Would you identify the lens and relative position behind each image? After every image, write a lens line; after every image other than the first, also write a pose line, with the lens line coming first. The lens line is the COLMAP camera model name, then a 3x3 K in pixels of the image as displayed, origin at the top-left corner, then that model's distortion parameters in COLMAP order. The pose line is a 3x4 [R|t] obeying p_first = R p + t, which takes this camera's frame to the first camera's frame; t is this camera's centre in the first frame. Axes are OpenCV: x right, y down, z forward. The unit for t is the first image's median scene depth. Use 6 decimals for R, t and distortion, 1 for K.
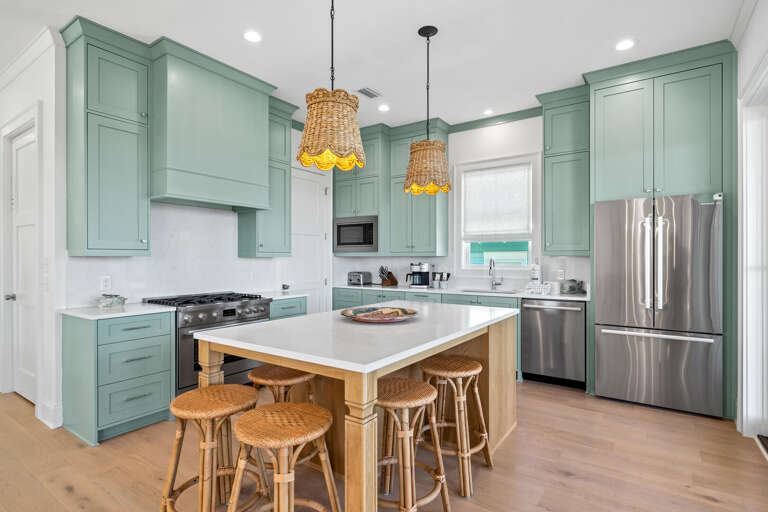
lens RADIAL K [[391.7, 0, 383.3], [0, 391.7, 258.0], [0, 0, 1]] dist [-0.002417, 0.000196]
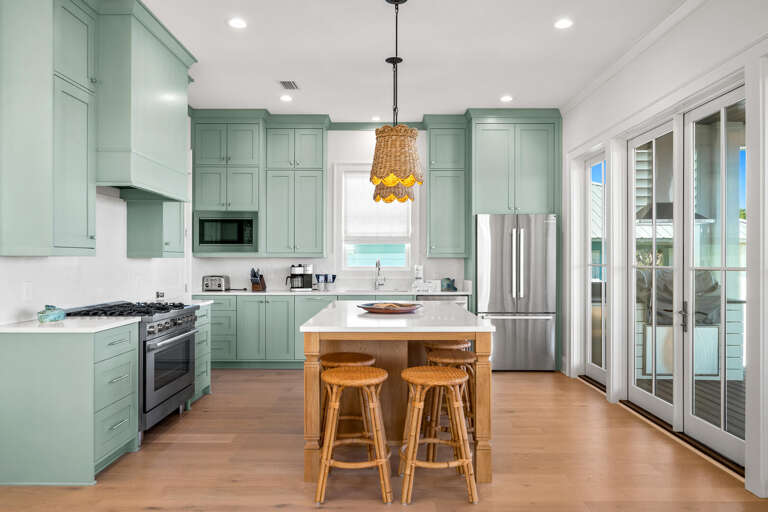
lens RADIAL K [[519.9, 0, 383.9], [0, 519.9, 258.7], [0, 0, 1]] dist [-0.002737, -0.000769]
pose [[0.826770, 0.002603, 0.562534, -0.477752], [-0.001734, 0.999996, -0.002078, 0.001131], [-0.562538, 0.000743, 0.826771, -0.147295]]
